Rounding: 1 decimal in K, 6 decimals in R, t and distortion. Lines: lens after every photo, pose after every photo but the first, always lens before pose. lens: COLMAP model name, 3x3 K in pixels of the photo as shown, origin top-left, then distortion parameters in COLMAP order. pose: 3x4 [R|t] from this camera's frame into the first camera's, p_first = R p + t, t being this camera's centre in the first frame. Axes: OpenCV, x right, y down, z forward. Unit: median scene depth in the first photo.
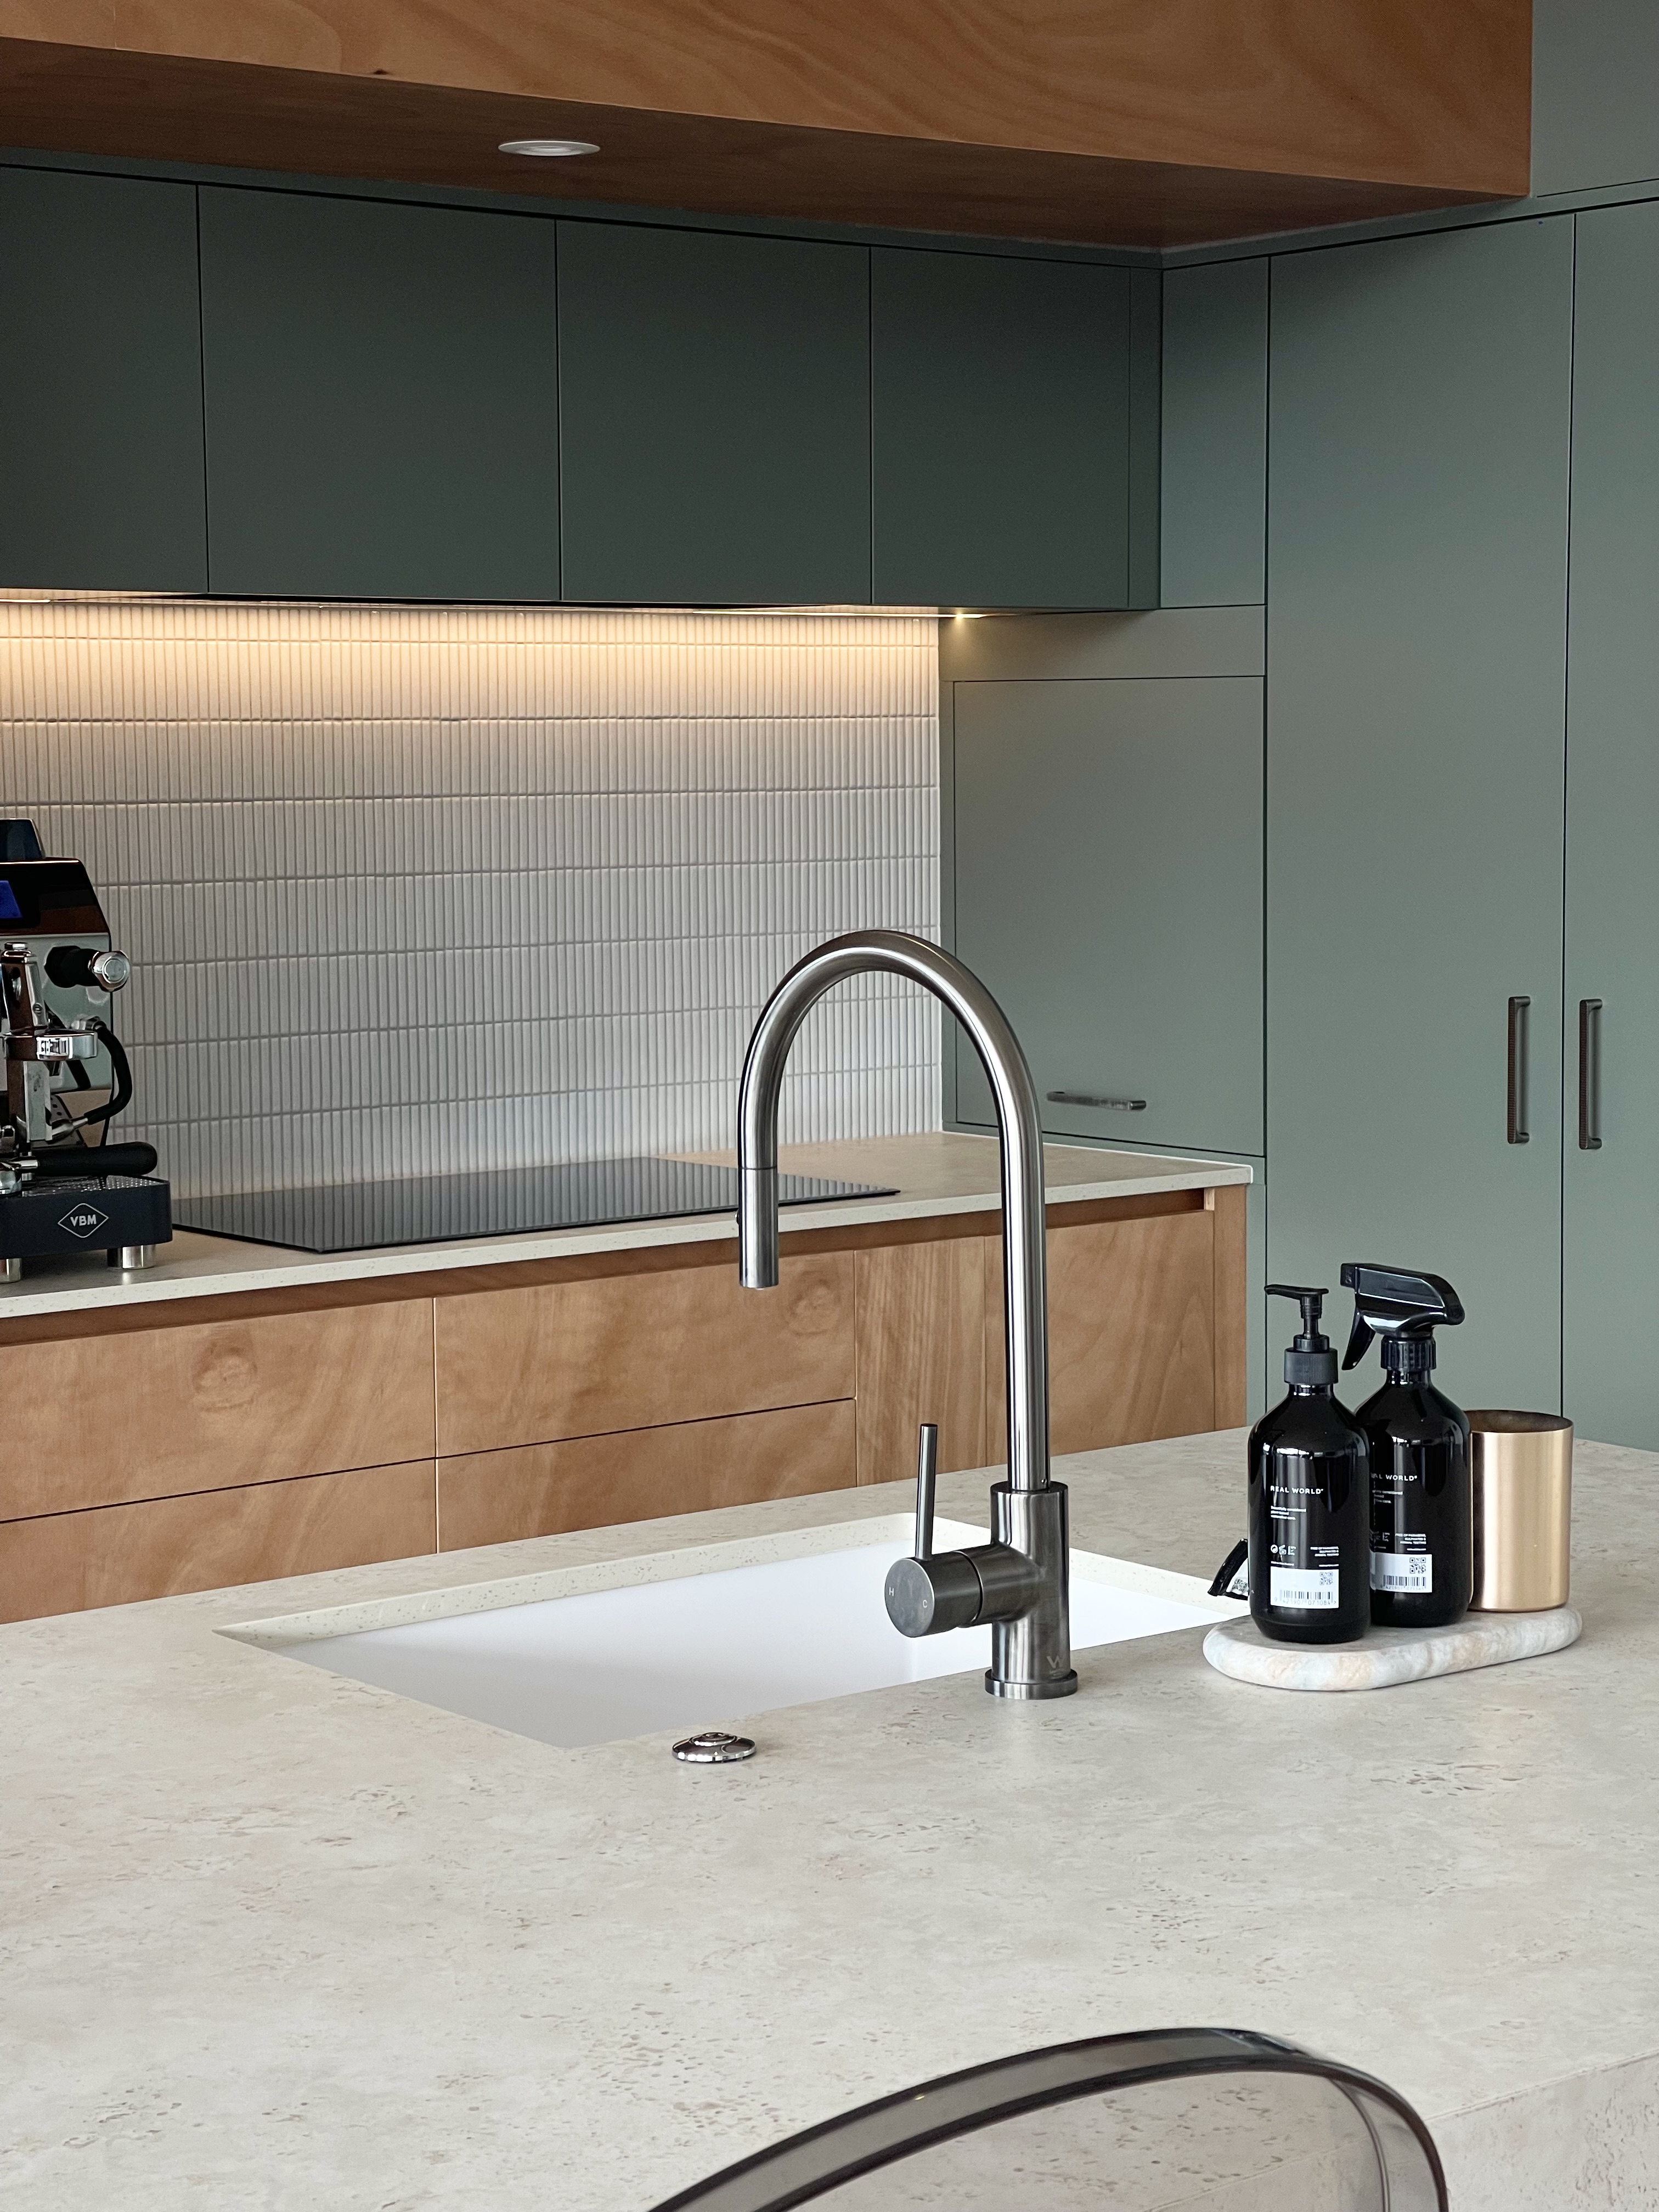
lens RADIAL K [[4091.6, 0, 894.7], [0, 4091.6, 1072.6], [0, 0, 1]] dist [0.230762, 0.000000]
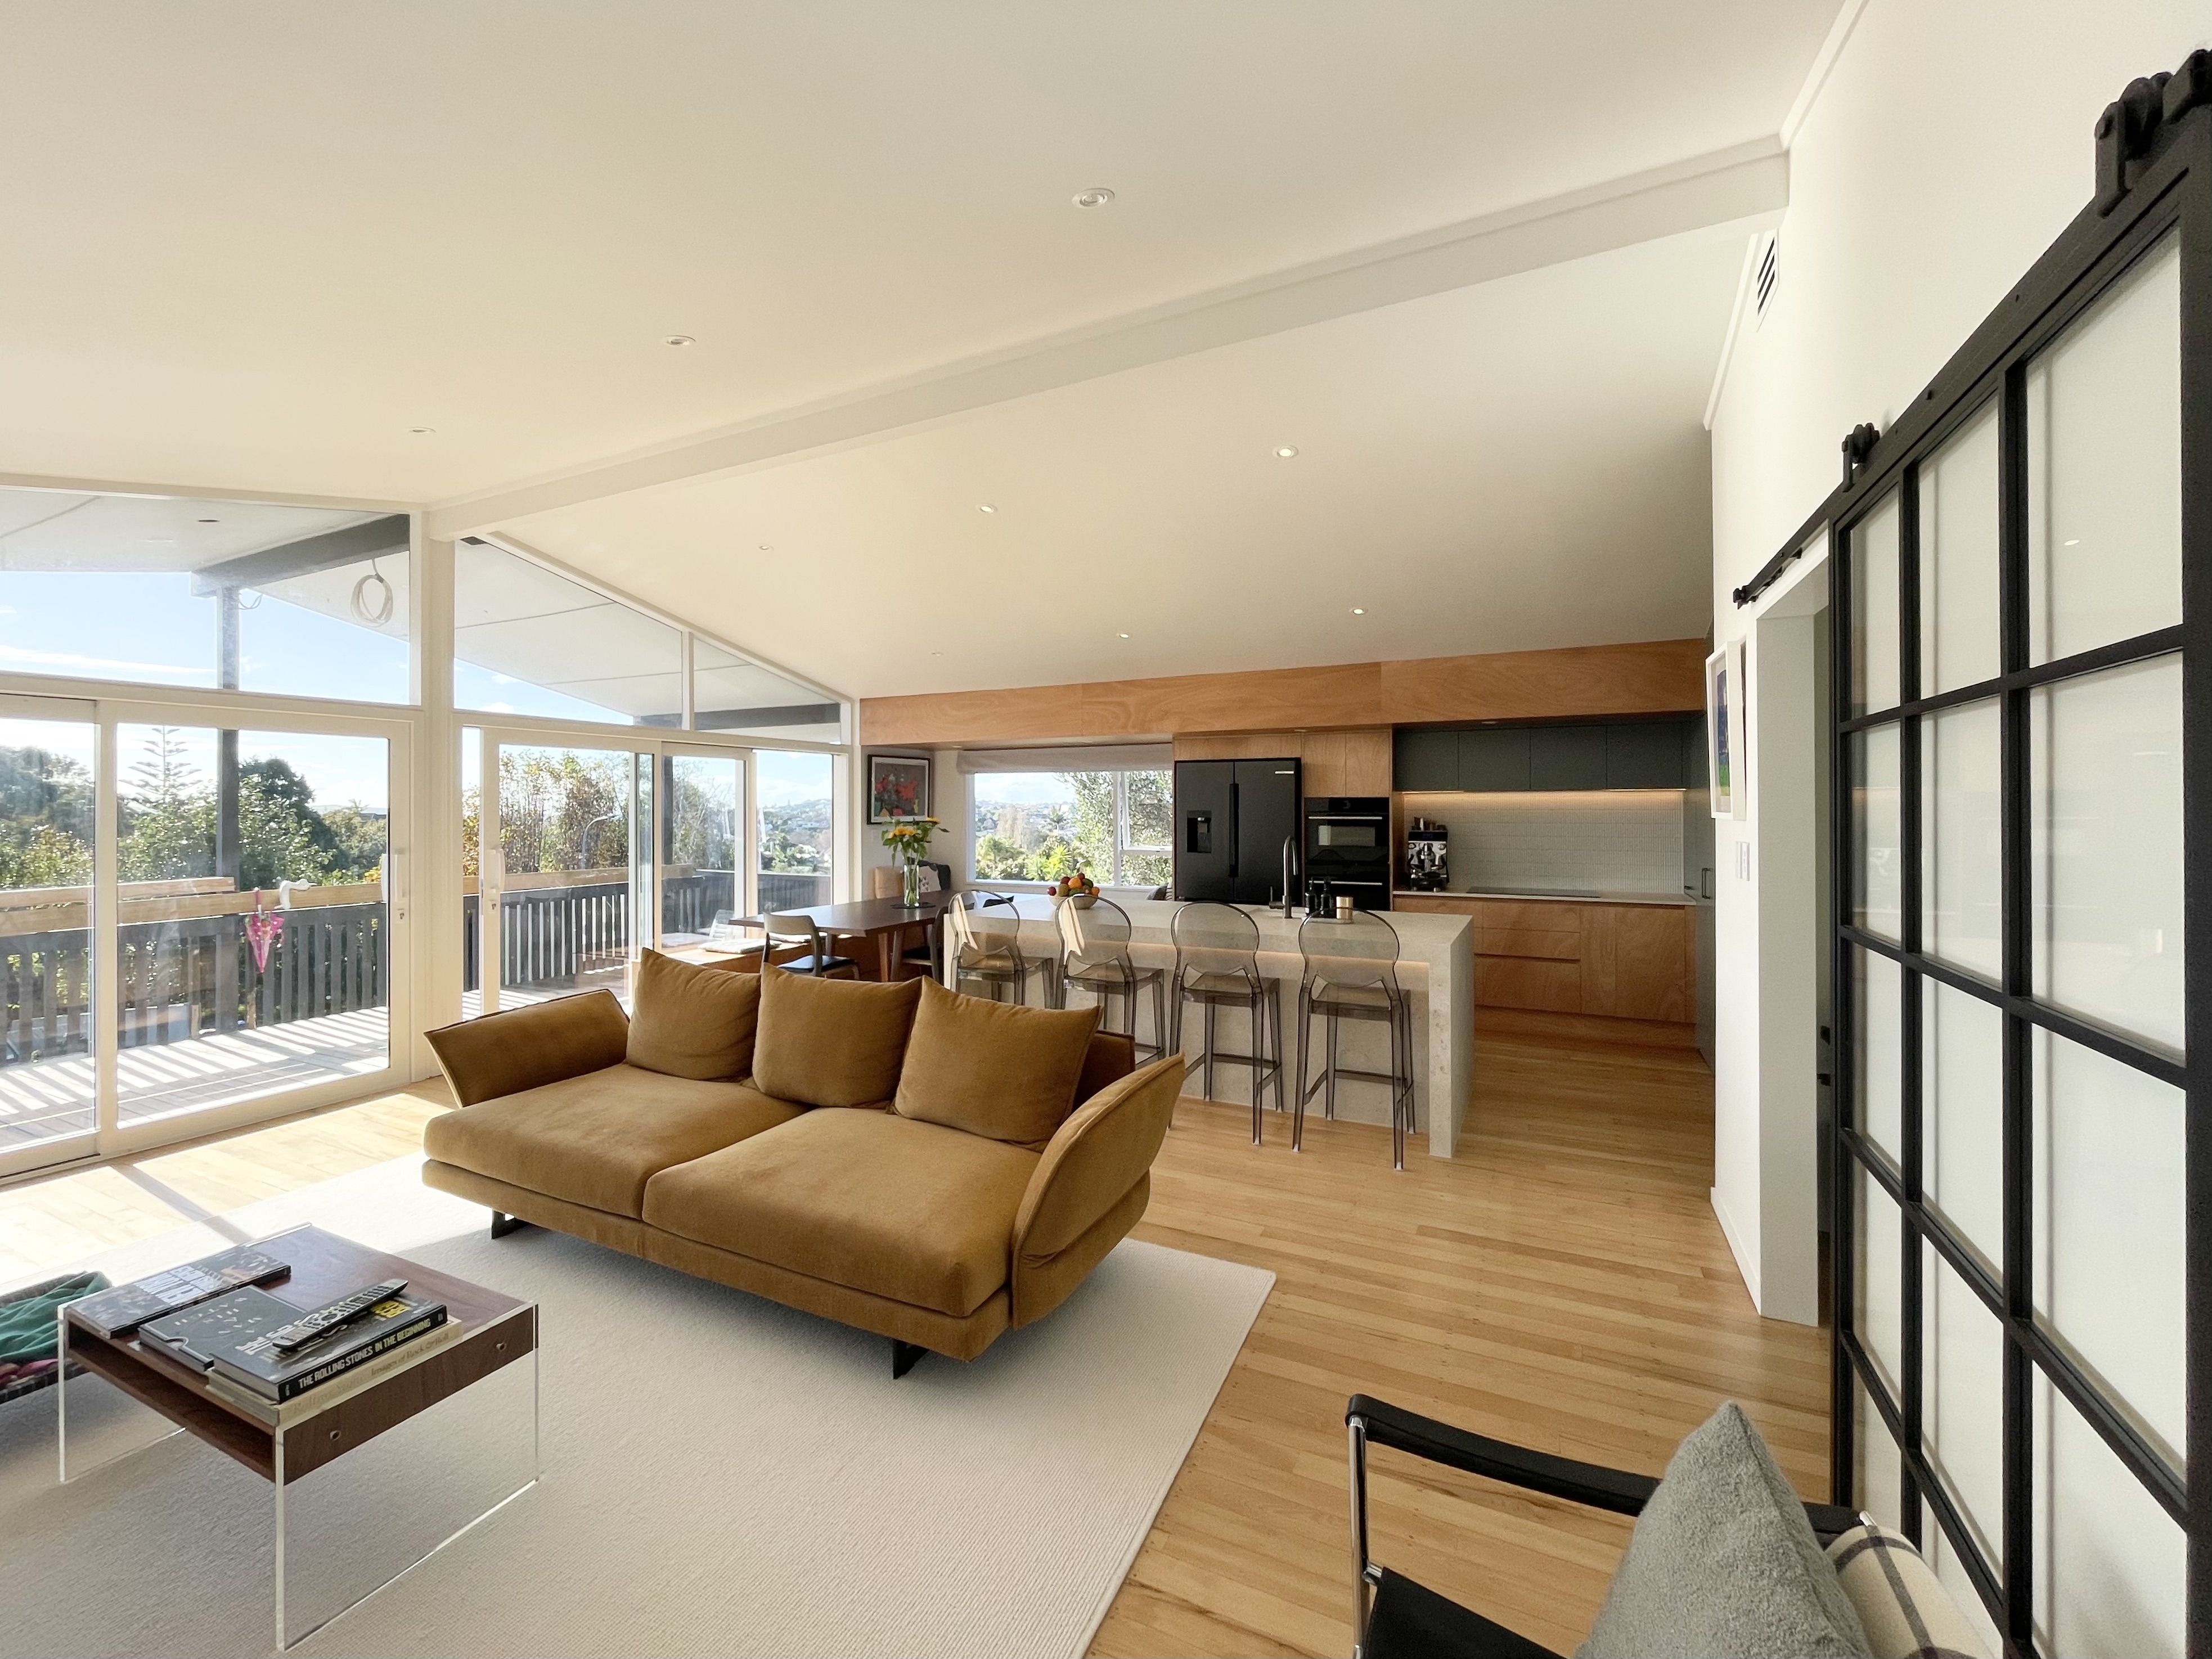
lens RADIAL K [[932.4, 0, 1097.3], [0, 932.4, 805.5], [0, 0, 1]] dist [-0.002050, -0.000226]
pose [[0.404157, -0.000698, -0.914689, 0.971394], [-0.079917, 0.996149, -0.036071, 0.007038], [0.911192, 0.087678, 0.402545, -0.121394]]
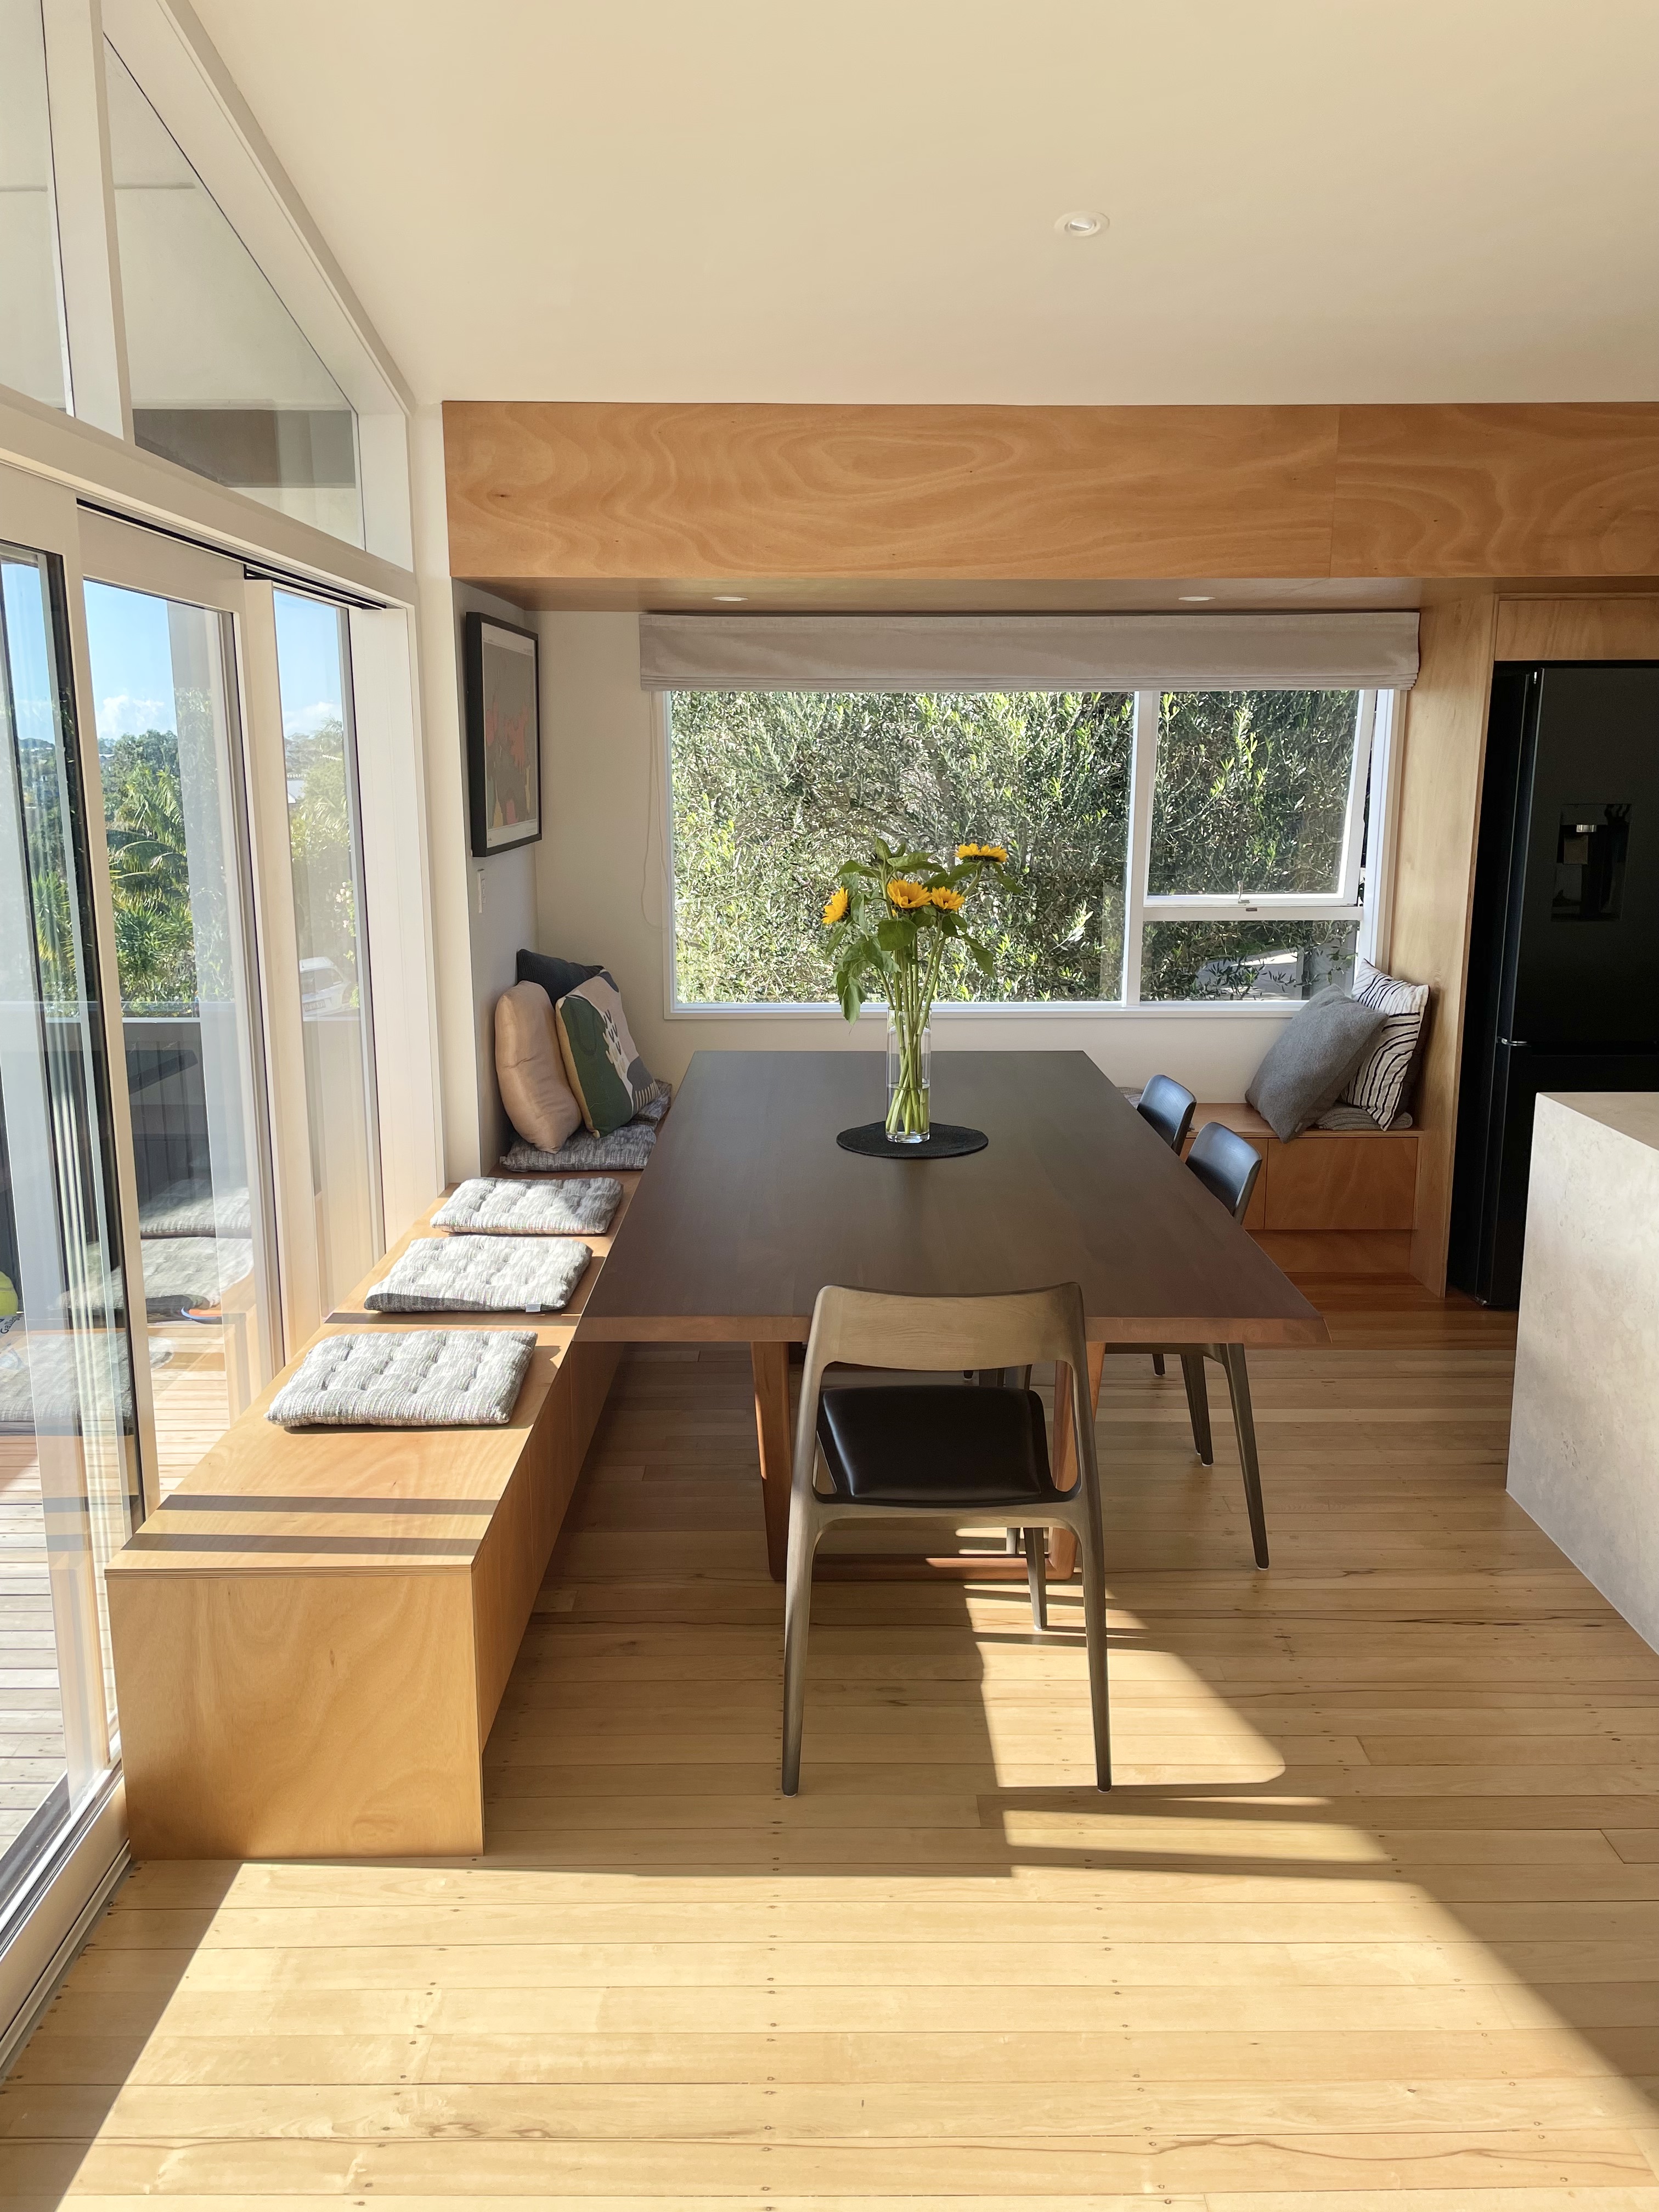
lens RADIAL K [[1702.8, 0, 823.1], [0, 1702.8, 1086.2], [0, 0, 1]] dist [0.091063, -0.111539]
pose [[0.781147, 0.125092, -0.611688, -0.133230], [-0.057050, 0.989925, 0.129587, 0.005723], [0.621736, -0.066330, 0.780413, -0.470653]]
